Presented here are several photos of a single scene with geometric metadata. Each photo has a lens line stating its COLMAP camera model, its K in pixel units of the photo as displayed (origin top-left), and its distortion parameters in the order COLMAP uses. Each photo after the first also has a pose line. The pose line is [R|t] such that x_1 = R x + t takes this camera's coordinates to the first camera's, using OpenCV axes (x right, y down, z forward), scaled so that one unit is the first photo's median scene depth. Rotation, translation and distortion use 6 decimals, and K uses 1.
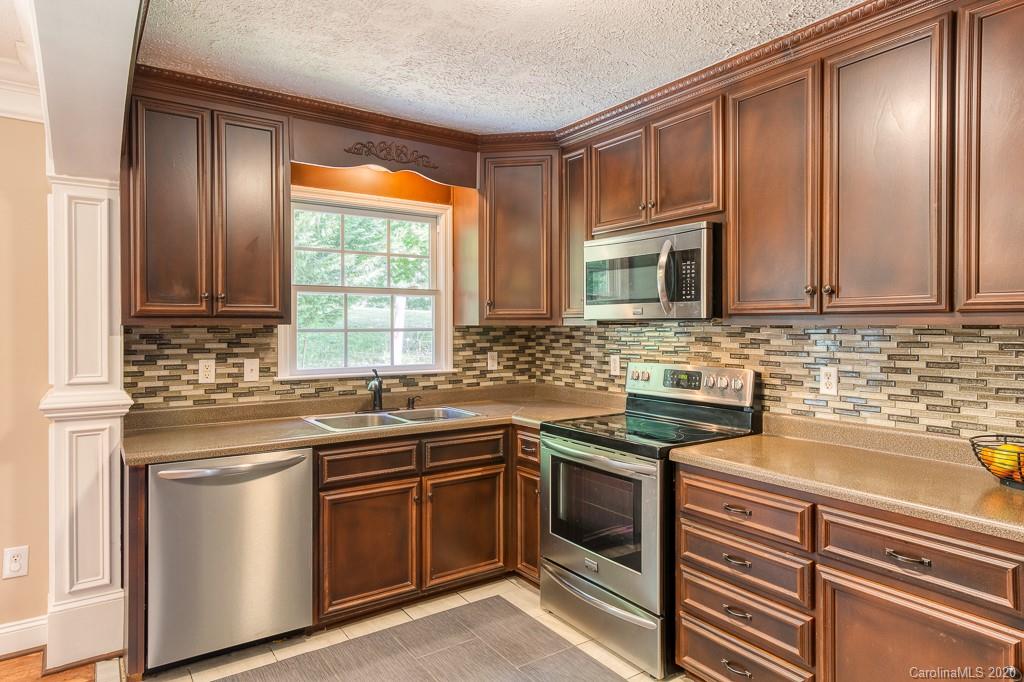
lens RADIAL K [[608.0, 0, 512.1], [0, 608.0, 338.5], [0, 0, 1]] dist [0.000372, 0.000058]
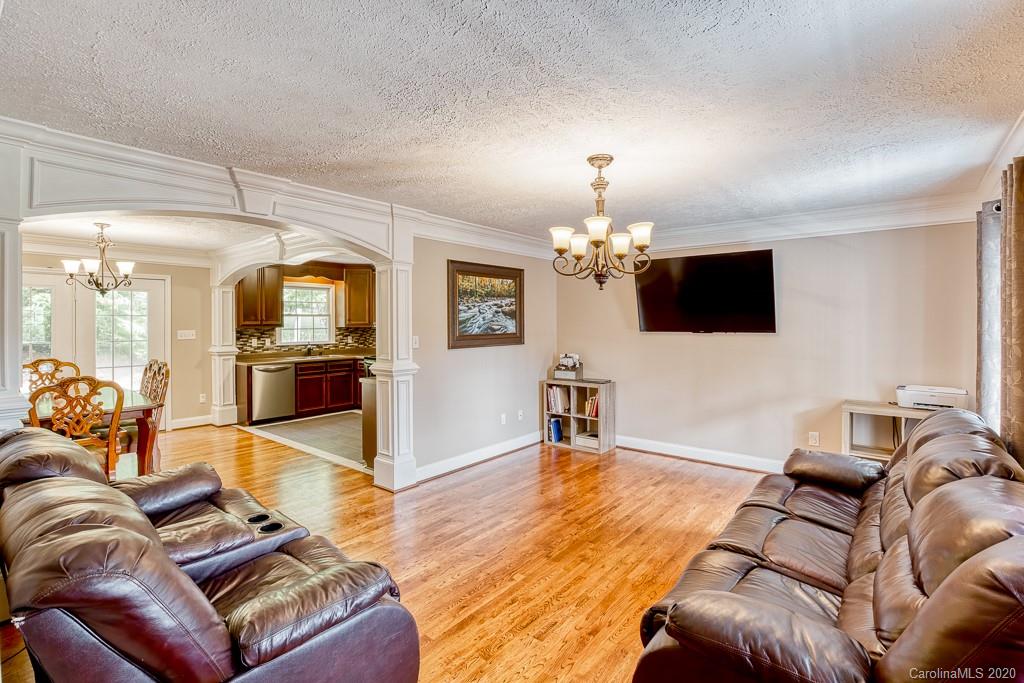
lens RADIAL K [[482.3, 0, 509.1], [0, 482.3, 333.9], [0, 0, 1]] dist [-0.030882, -0.000273]
pose [[0.962573, -0.004582, 0.270982, 0.089355], [0.002088, 0.999953, 0.009491, -0.010290], [-0.271013, -0.008570, 0.962538, -1.608091]]
